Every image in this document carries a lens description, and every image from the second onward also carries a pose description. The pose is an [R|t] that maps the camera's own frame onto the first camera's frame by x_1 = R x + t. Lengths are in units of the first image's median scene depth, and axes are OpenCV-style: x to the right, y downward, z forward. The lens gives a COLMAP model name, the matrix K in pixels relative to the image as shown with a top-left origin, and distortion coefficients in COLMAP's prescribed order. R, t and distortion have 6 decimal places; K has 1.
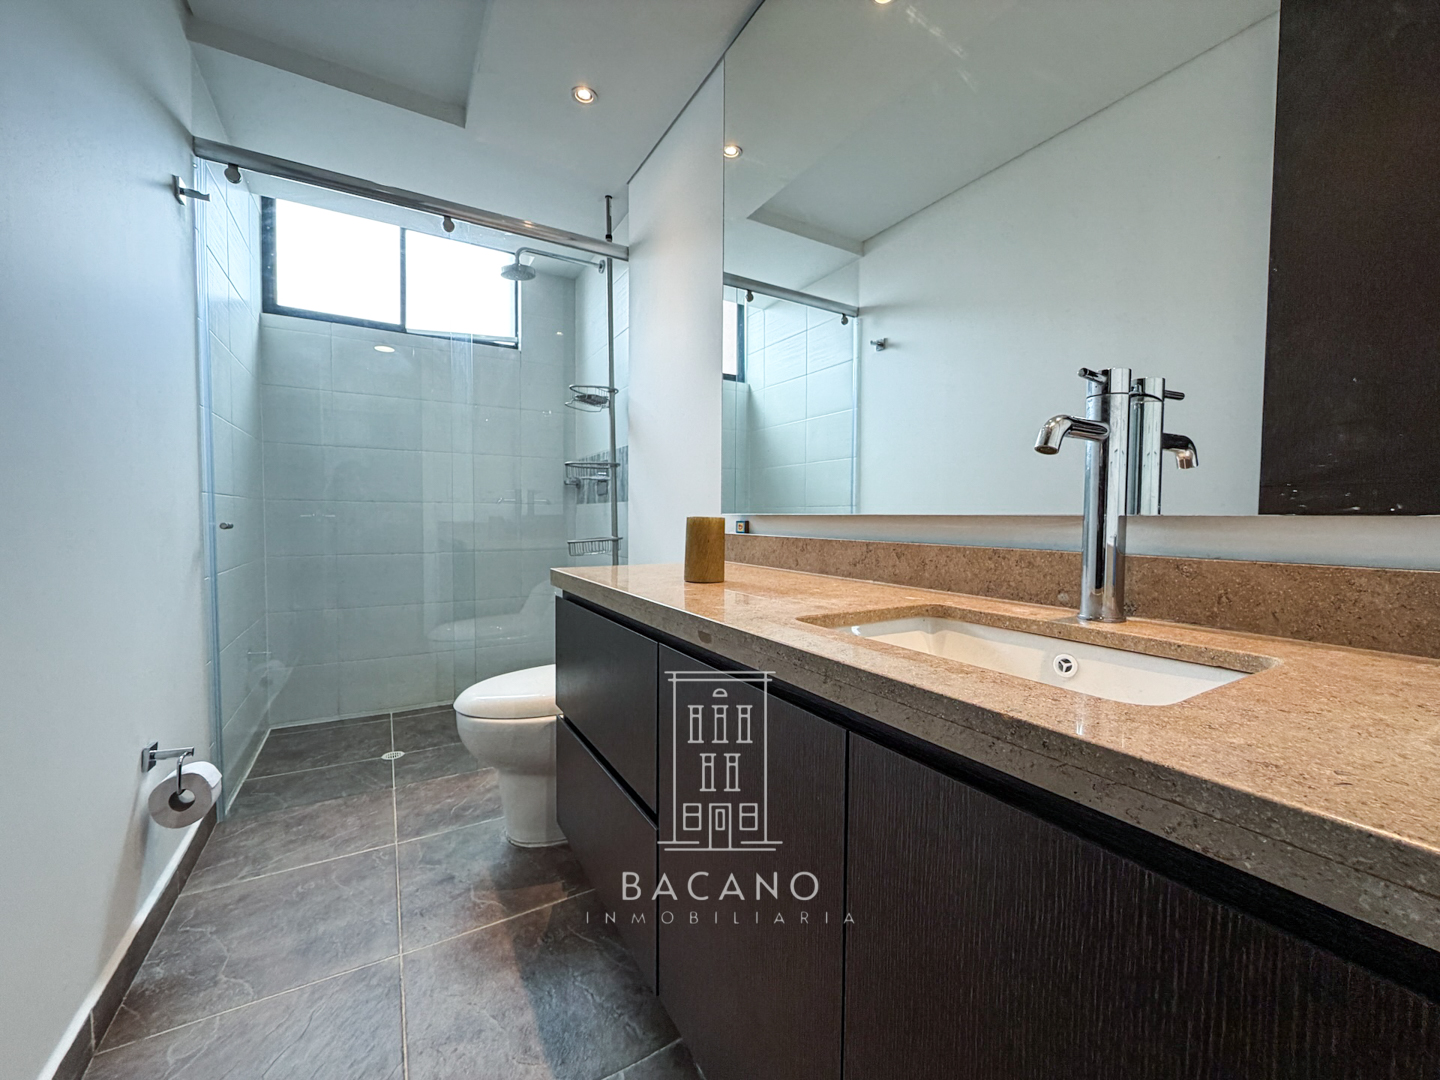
lens RADIAL K [[572.5, 0, 717.8], [0, 572.5, 542.5], [0, 0, 1]] dist [-0.002519, -0.000336]
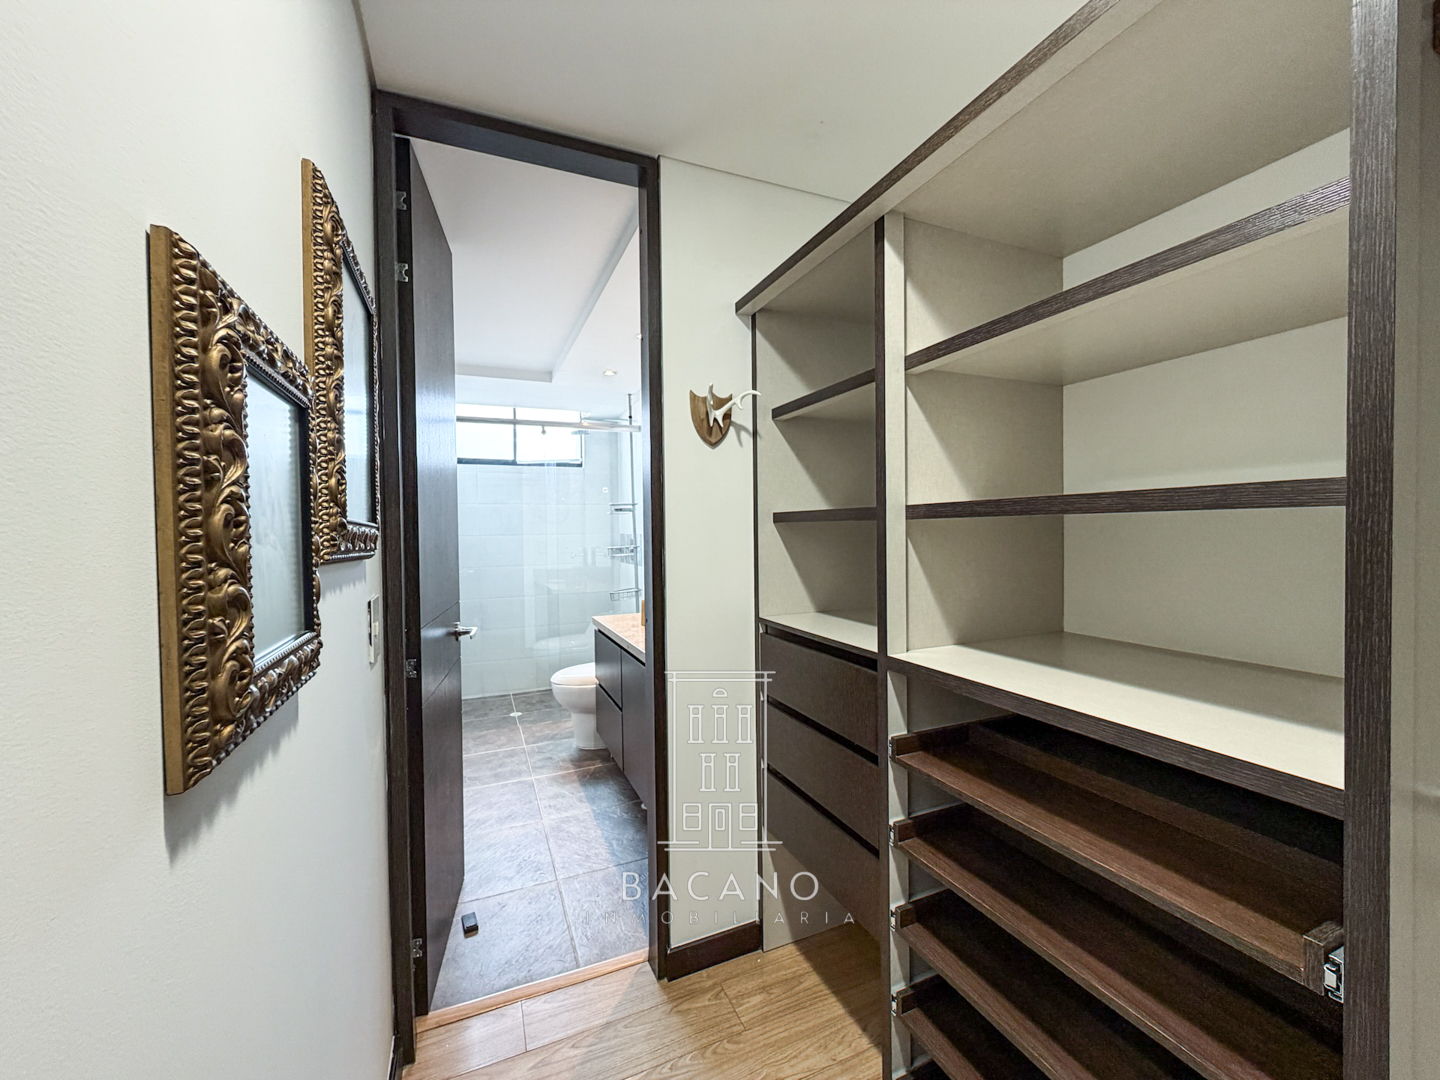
lens RADIAL K [[572.5, 0, 717.8], [0, 572.5, 542.5], [0, 0, 1]] dist [-0.002519, -0.000336]
pose [[0.992035, -0.022461, -0.123947, 0.419856], [0.020295, 0.999619, -0.018707, -0.167708], [0.124320, 0.016043, 0.992112, -1.018446]]
